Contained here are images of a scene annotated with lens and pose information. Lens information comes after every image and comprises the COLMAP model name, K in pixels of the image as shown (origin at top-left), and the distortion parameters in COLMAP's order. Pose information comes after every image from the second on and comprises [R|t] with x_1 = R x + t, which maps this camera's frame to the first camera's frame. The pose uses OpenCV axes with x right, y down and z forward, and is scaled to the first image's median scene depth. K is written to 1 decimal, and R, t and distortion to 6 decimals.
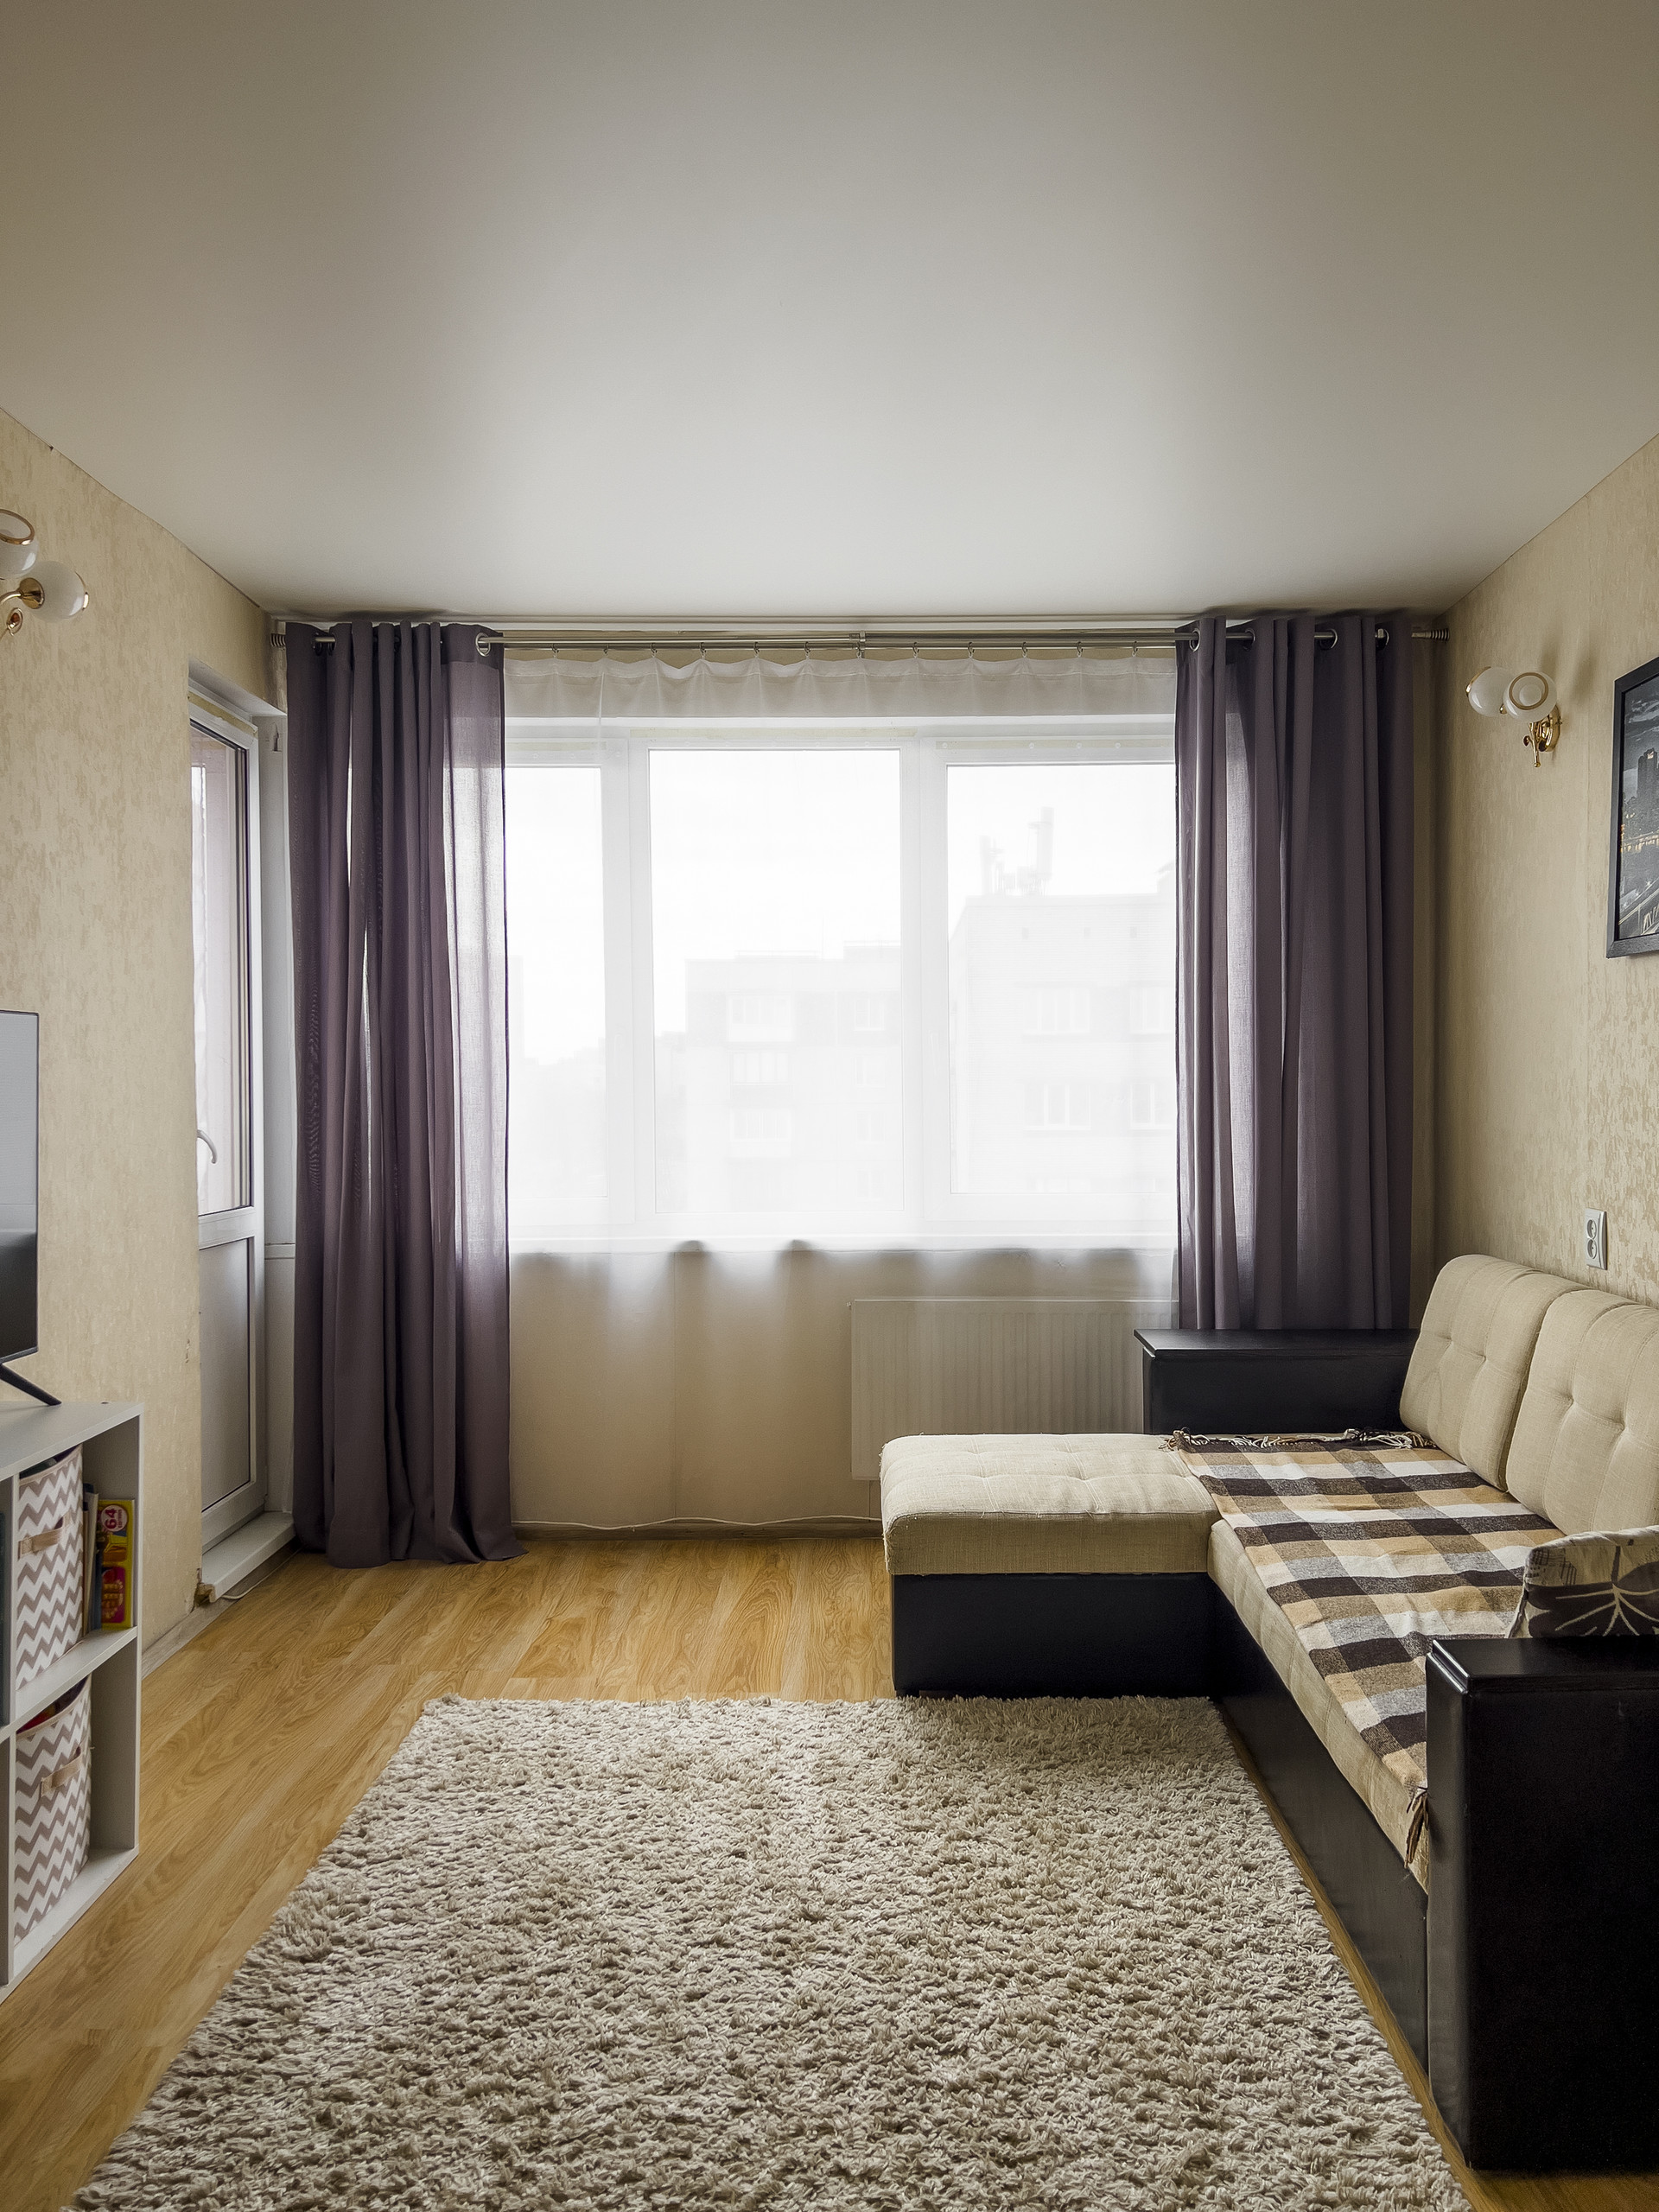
lens RADIAL K [[1737.2, 0, 903.7], [0, 1737.2, 1089.4], [0, 0, 1]] dist [0.036176, -0.043773]
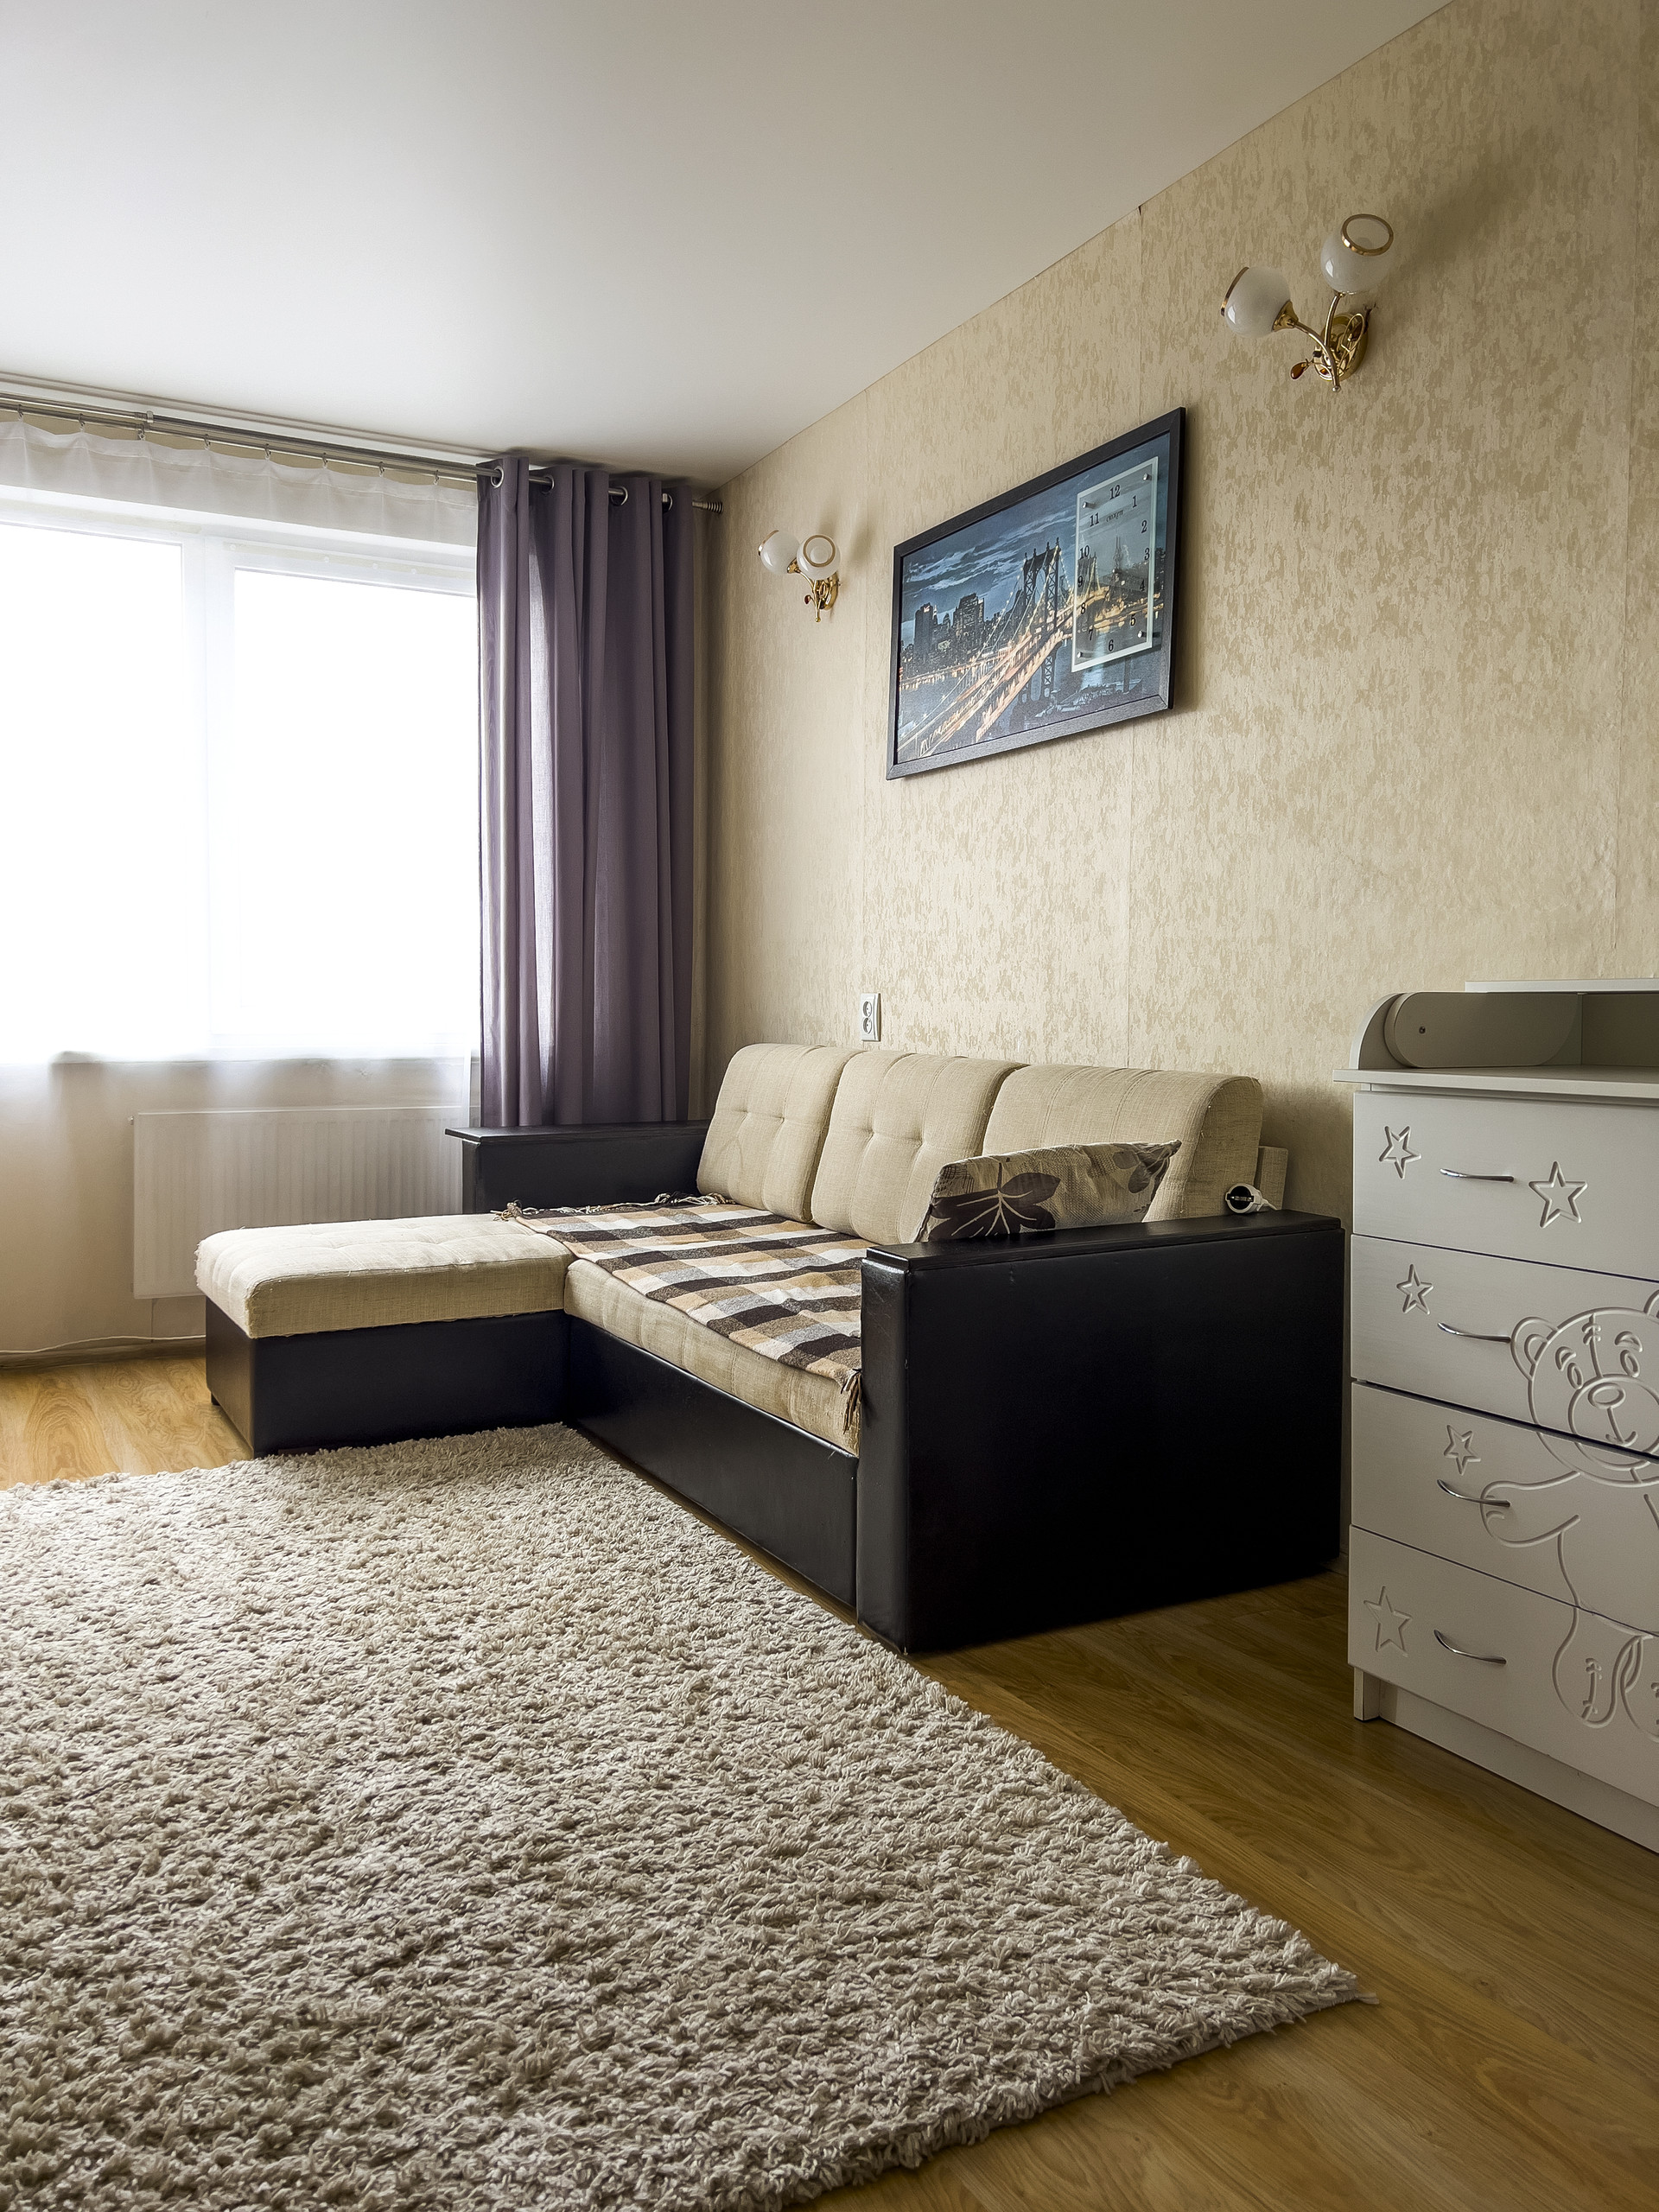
lens RADIAL K [[1701.6, 0, 853.7], [0, 1701.6, 1057.2], [0, 0, 1]] dist [0.071619, -0.067265]
pose [[0.889243, 0.002316, 0.457430, -0.142577], [-0.011319, 0.999792, 0.016942, 0.089409], [-0.457296, -0.020244, 0.889084, -0.034748]]
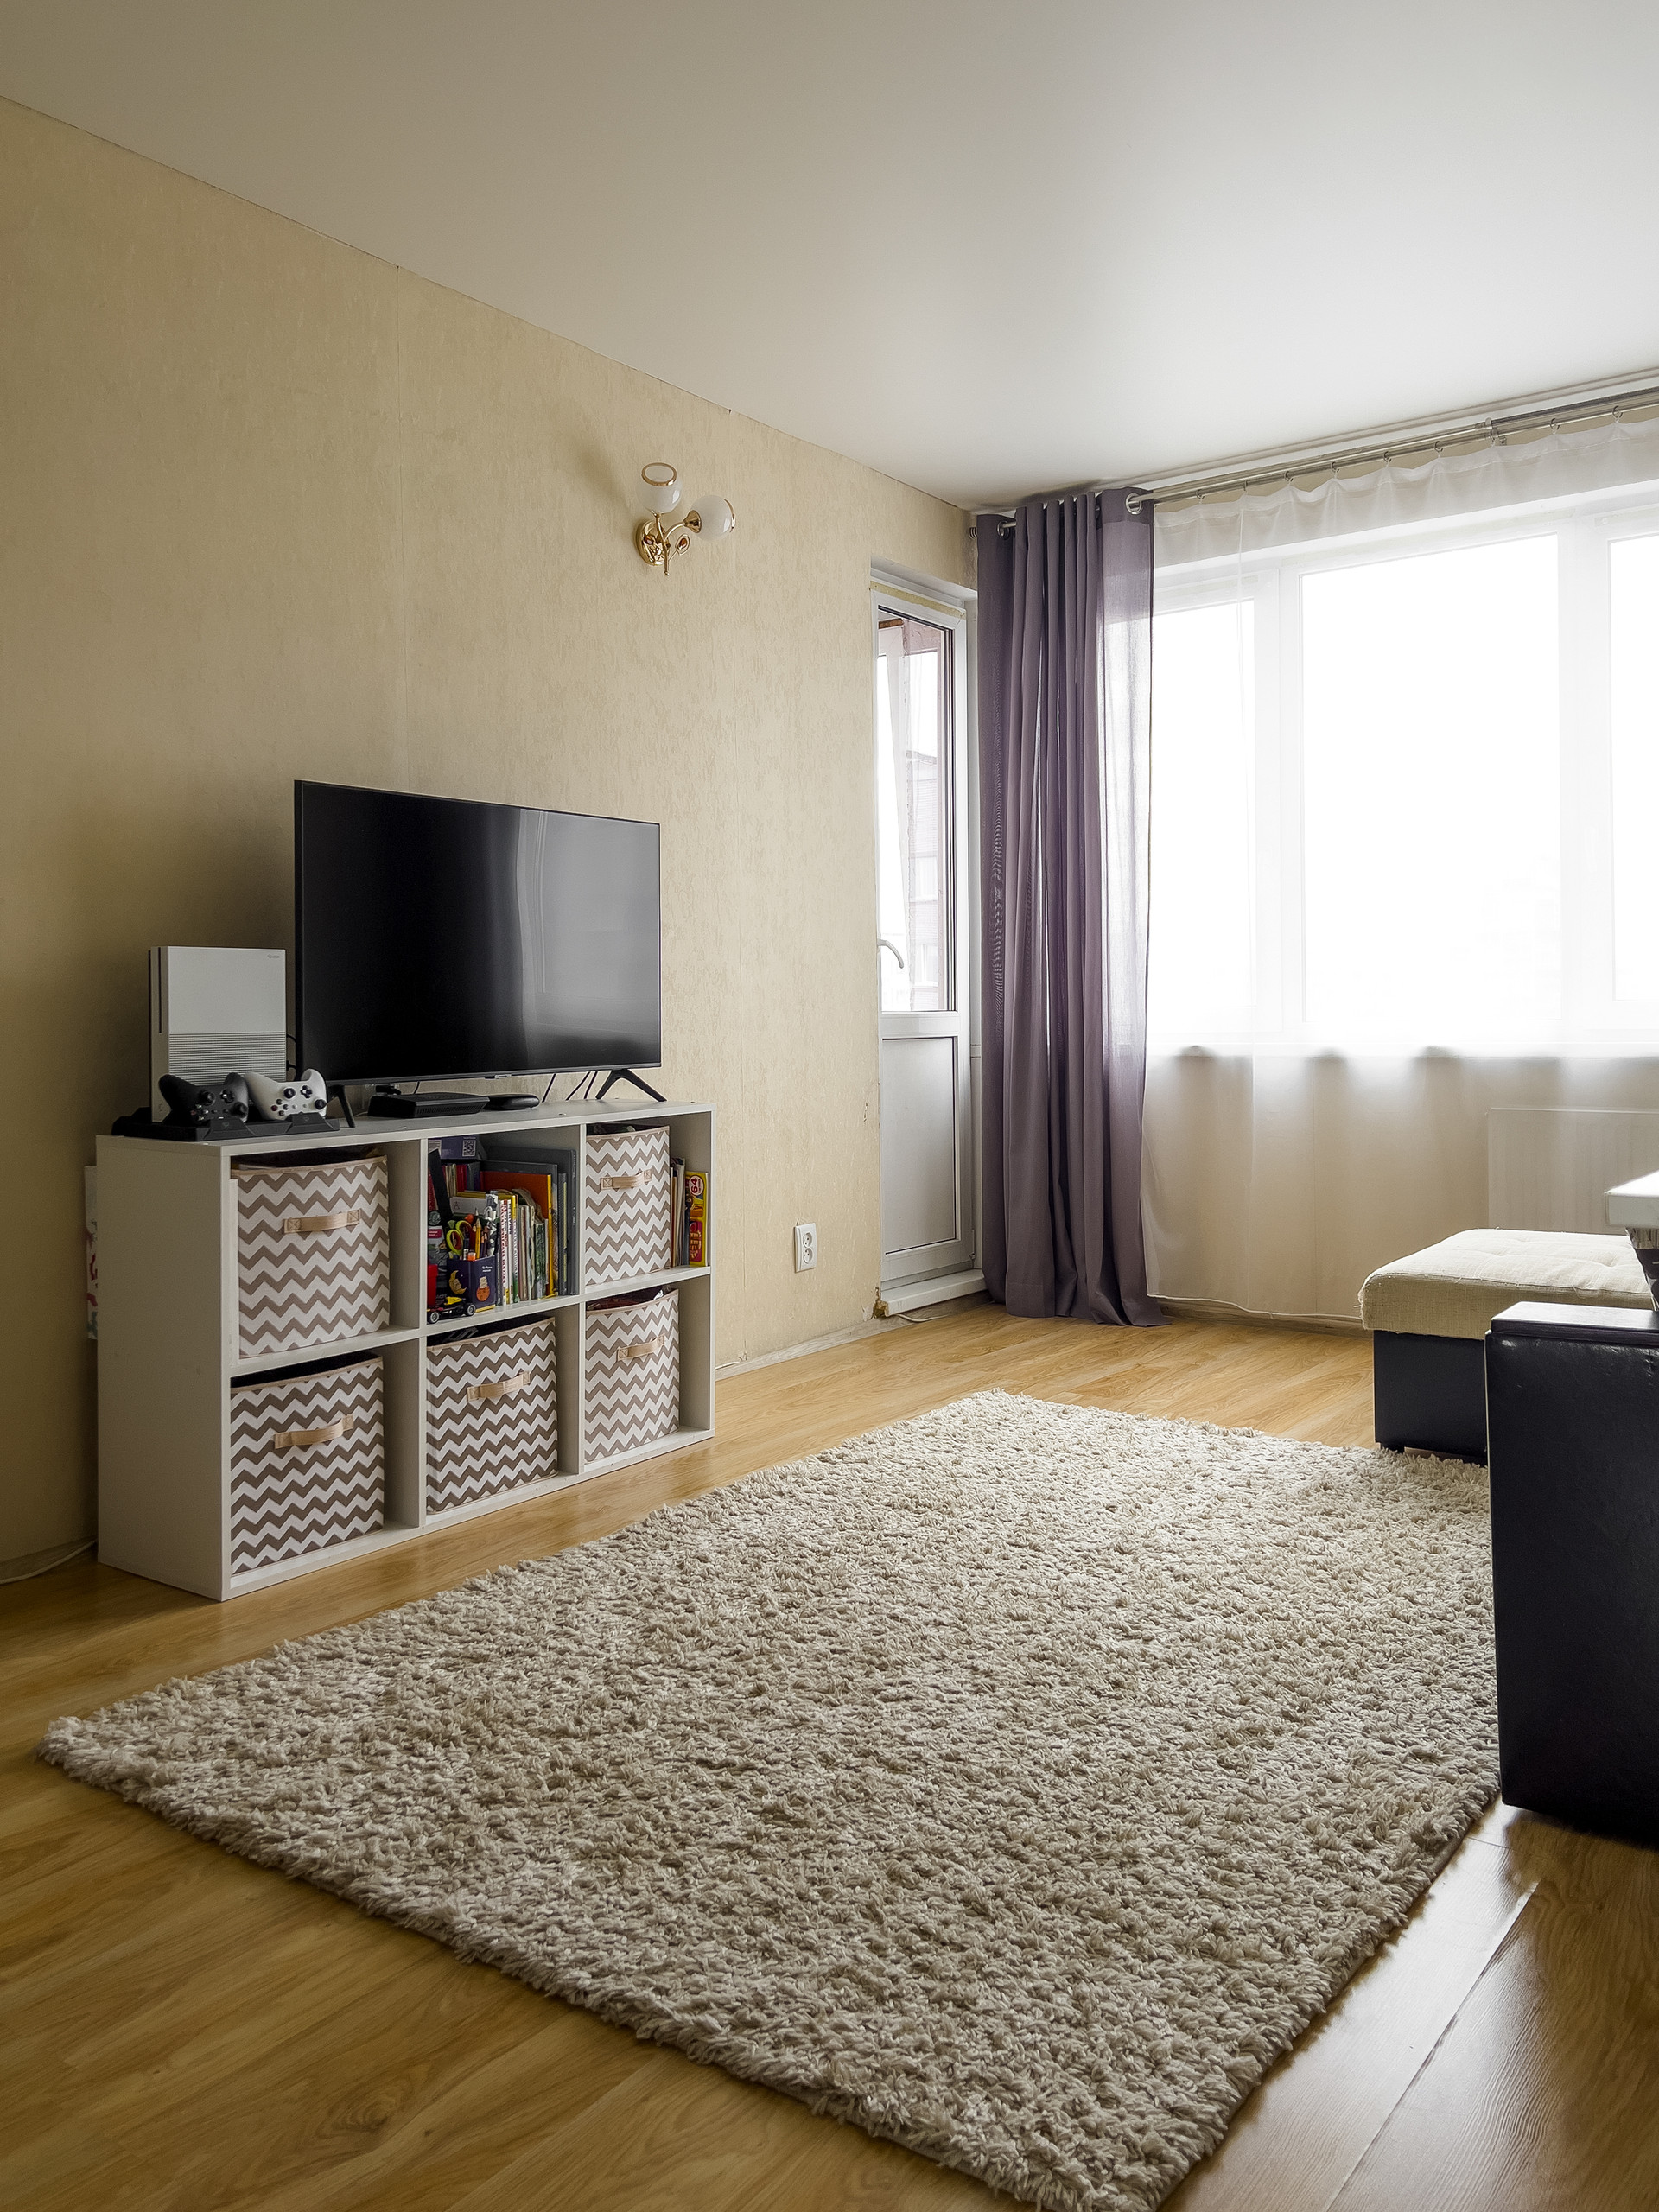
lens RADIAL K [[1737.2, 0, 759.6], [0, 1737.2, 1035.3], [0, 0, 1]] dist [0.036176, -0.043773]
pose [[0.790886, 0.005052, -0.611943, 0.318500], [0.006486, 0.999841, 0.016638, 0.079148], [0.611929, -0.017127, 0.790727, -0.034403]]
